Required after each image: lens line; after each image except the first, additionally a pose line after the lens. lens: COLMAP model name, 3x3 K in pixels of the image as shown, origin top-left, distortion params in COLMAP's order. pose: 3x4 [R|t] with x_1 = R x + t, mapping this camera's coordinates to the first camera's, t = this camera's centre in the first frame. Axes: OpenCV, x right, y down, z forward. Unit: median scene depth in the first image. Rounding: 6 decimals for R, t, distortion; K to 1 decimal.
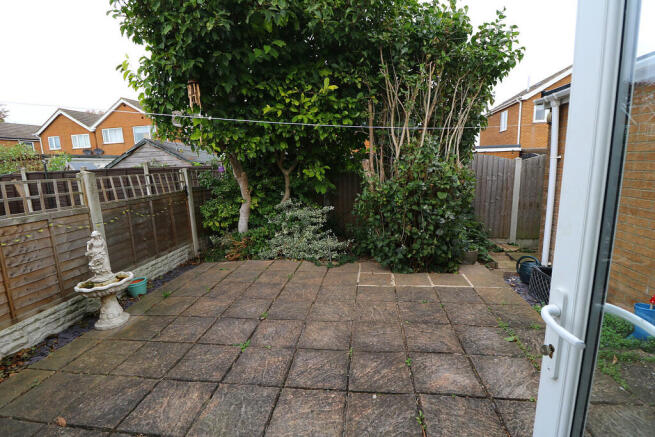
lens RADIAL K [[304.5, 0, 324.0], [0, 304.5, 215.3], [0, 0, 1]] dist [-0.010900, -0.004846]
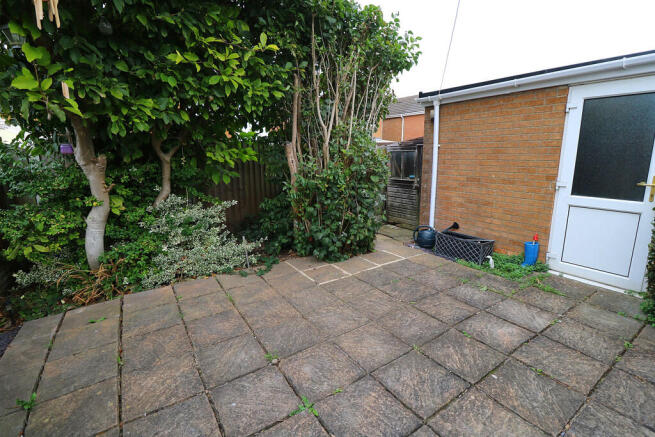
lens RADIAL K [[304.5, 0, 329.3], [0, 304.5, 216.0], [0, 0, 1]] dist [-0.010900, -0.004846]
pose [[0.745807, -0.113078, 0.656494, -0.357978], [0.098518, 0.993374, 0.059183, -0.013471], [-0.658836, 0.020537, 0.752006, 0.264263]]
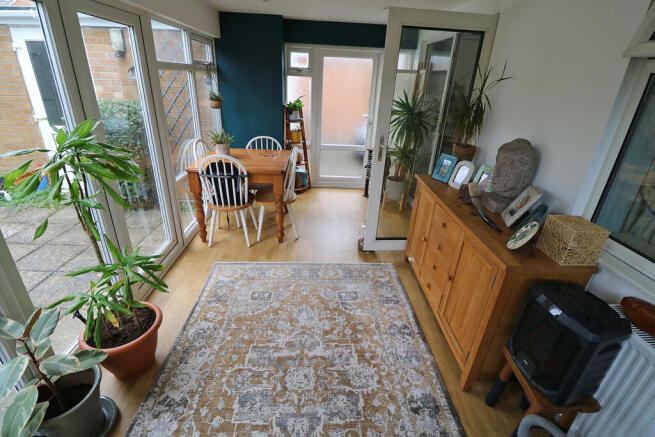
lens RADIAL K [[304.5, 0, 328.8], [0, 304.5, 213.6], [0, 0, 1]] dist [-0.010900, -0.004846]
pose [[-0.176413, -0.376113, 0.909625, -0.484246], [0.131971, 0.906737, 0.400514, 0.027971], [-0.975429, 0.190700, -0.110325, -0.235748]]
